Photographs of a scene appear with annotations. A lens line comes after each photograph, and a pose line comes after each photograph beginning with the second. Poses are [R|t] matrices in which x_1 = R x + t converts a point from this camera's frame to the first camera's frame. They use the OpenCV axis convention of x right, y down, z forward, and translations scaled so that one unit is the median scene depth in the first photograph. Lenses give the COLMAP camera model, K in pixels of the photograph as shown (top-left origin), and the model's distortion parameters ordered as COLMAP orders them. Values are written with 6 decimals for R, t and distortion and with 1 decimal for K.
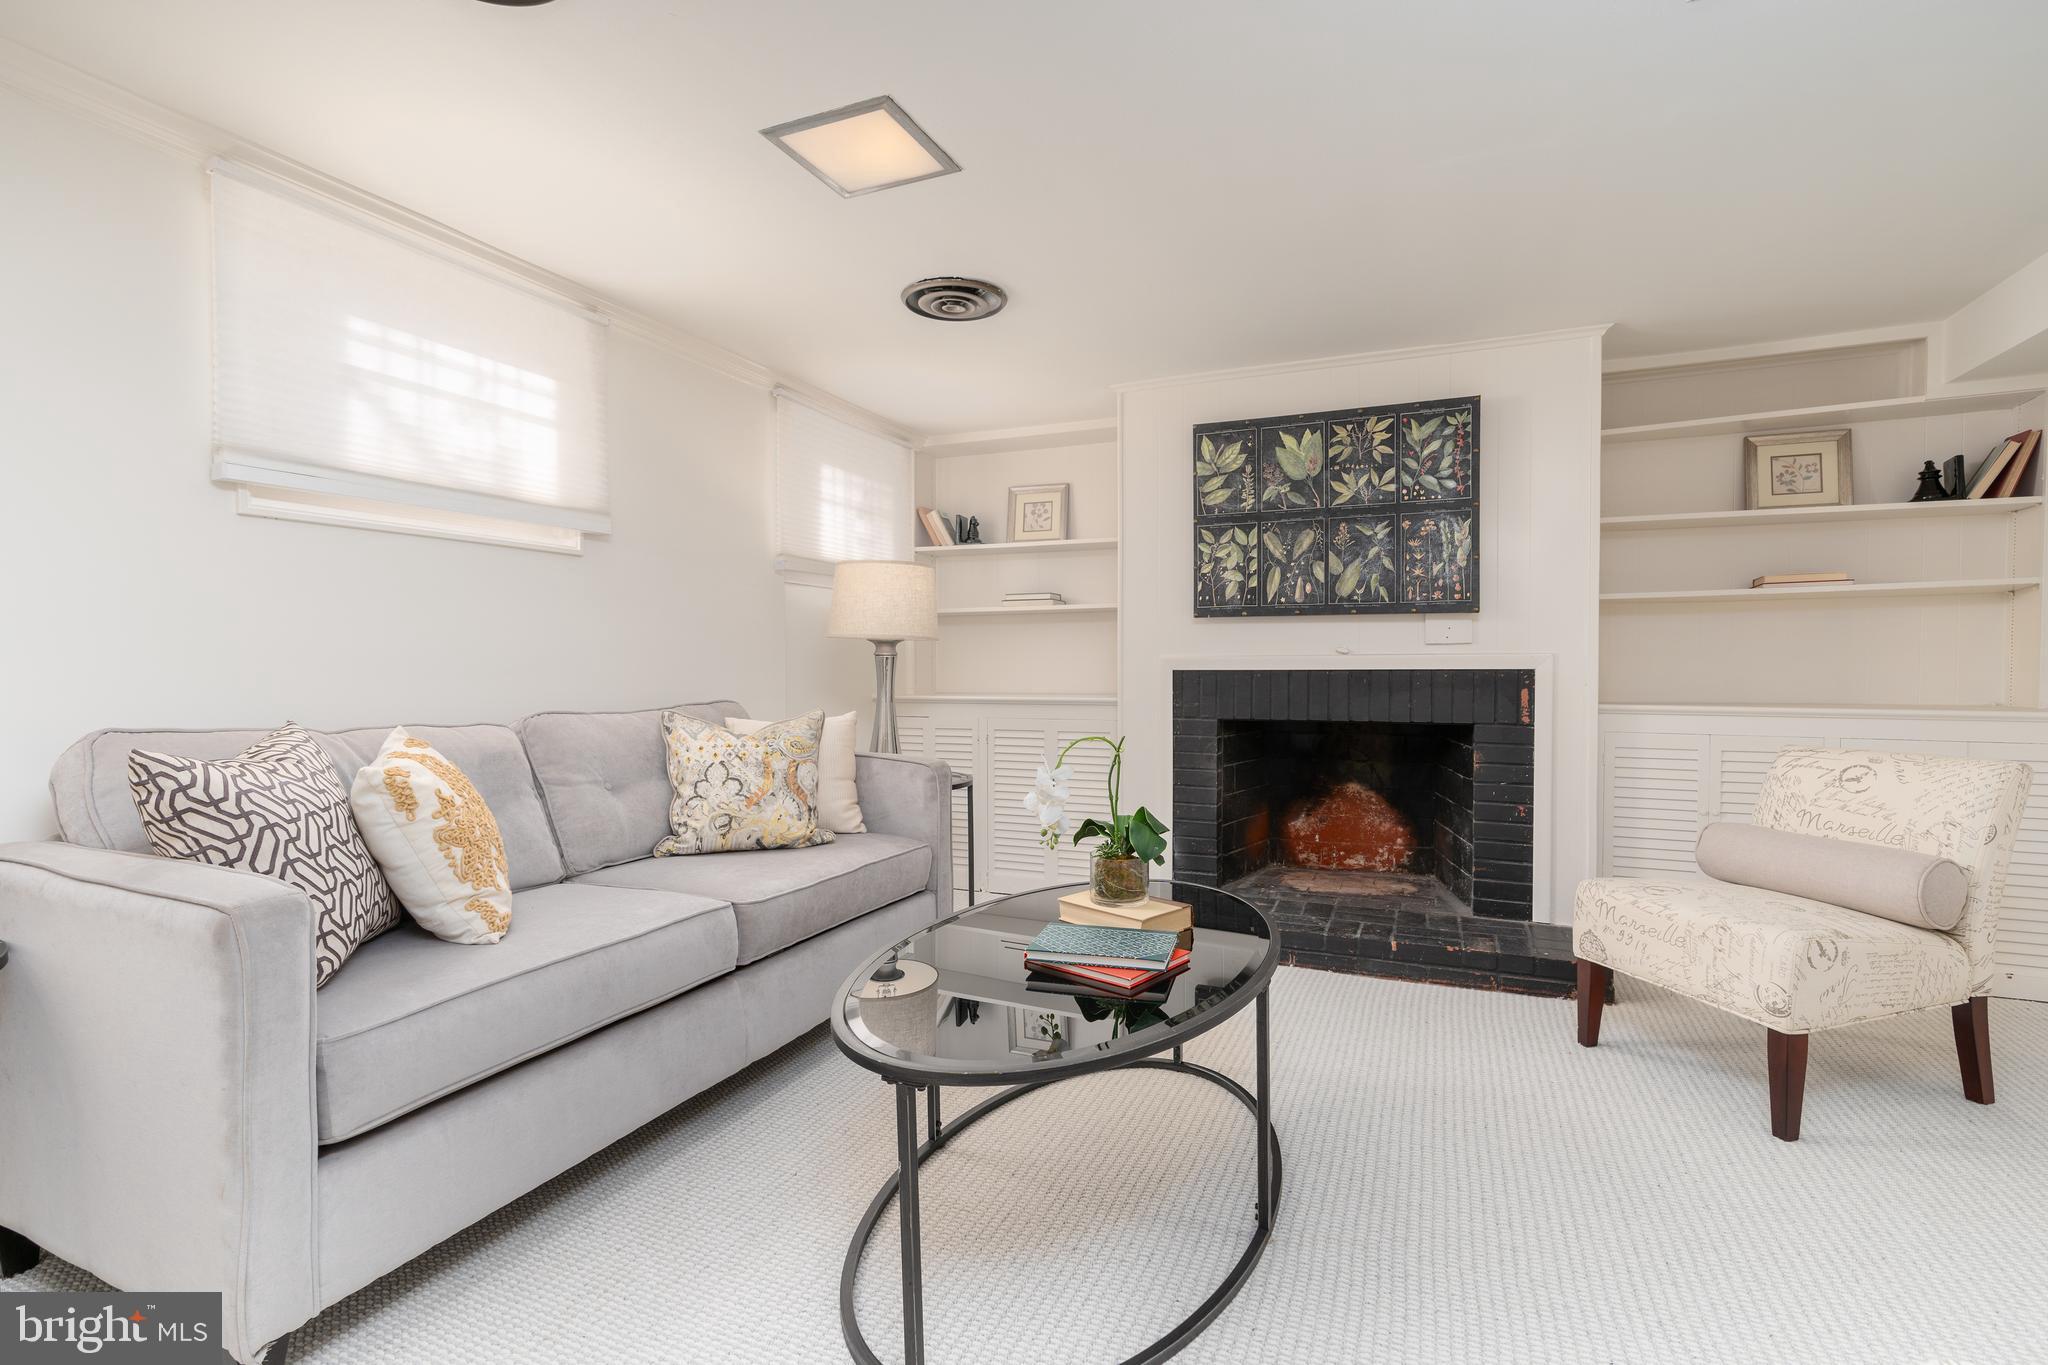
lens RADIAL K [[889.8, 0, 1066.3], [0, 889.8, 684.3], [0, 0, 1]] dist [-0.015249, 0.000244]
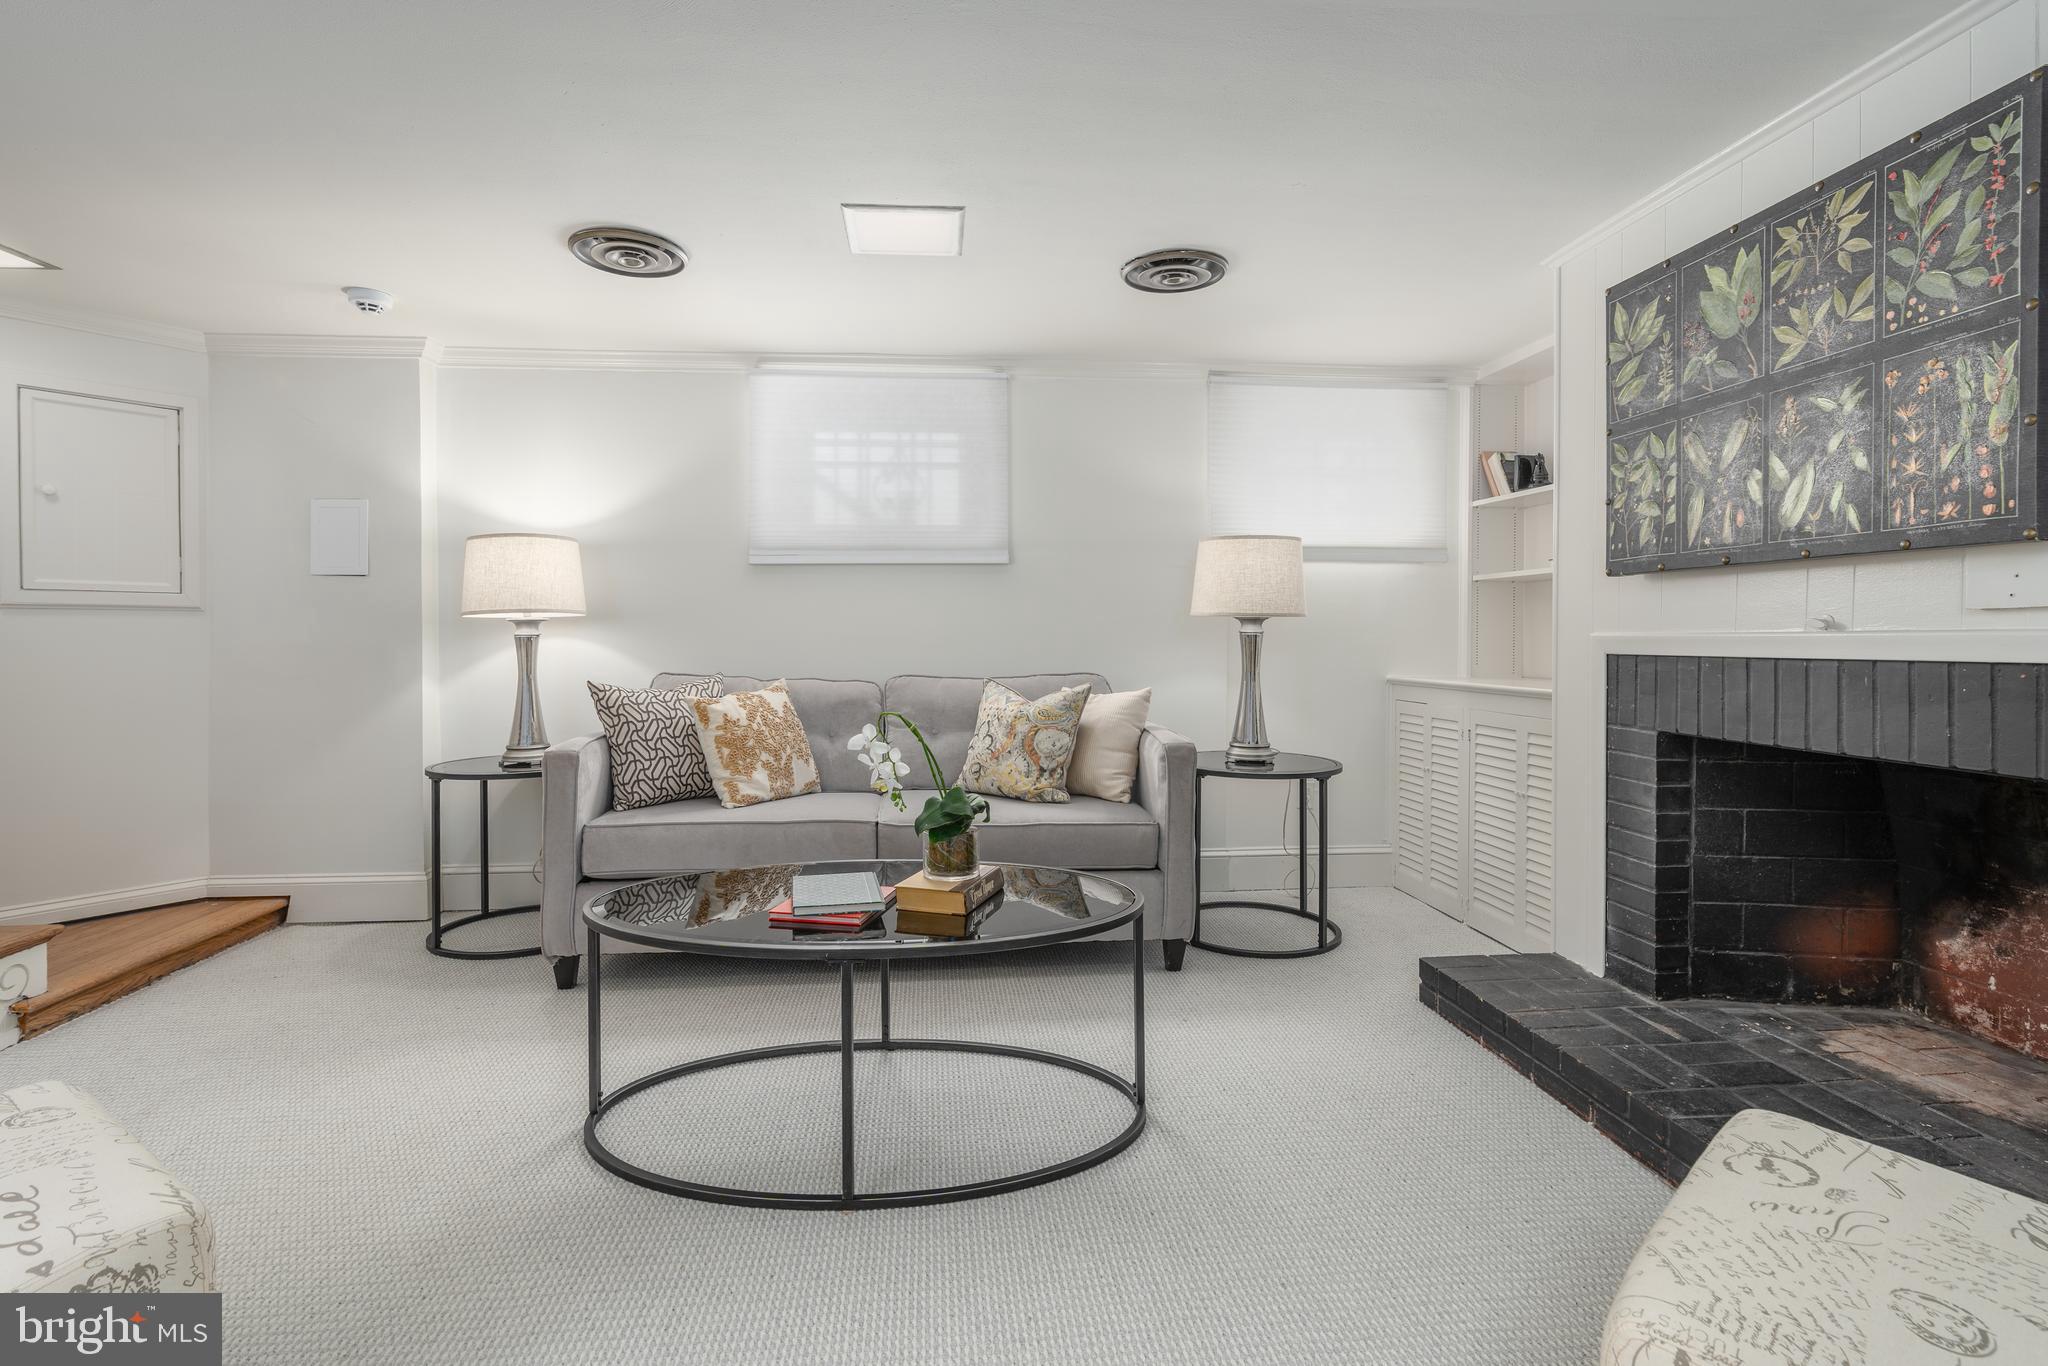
lens RADIAL K [[954.0, 0, 1025.4], [0, 954.0, 644.2], [0, 0, 1]] dist [-0.002388, 0.000728]
pose [[0.497962, 0.009290, -0.867149, 0.597264], [-0.021337, 0.999771, -0.001542, -0.014559], [0.866937, 0.019270, 0.498046, 0.285603]]
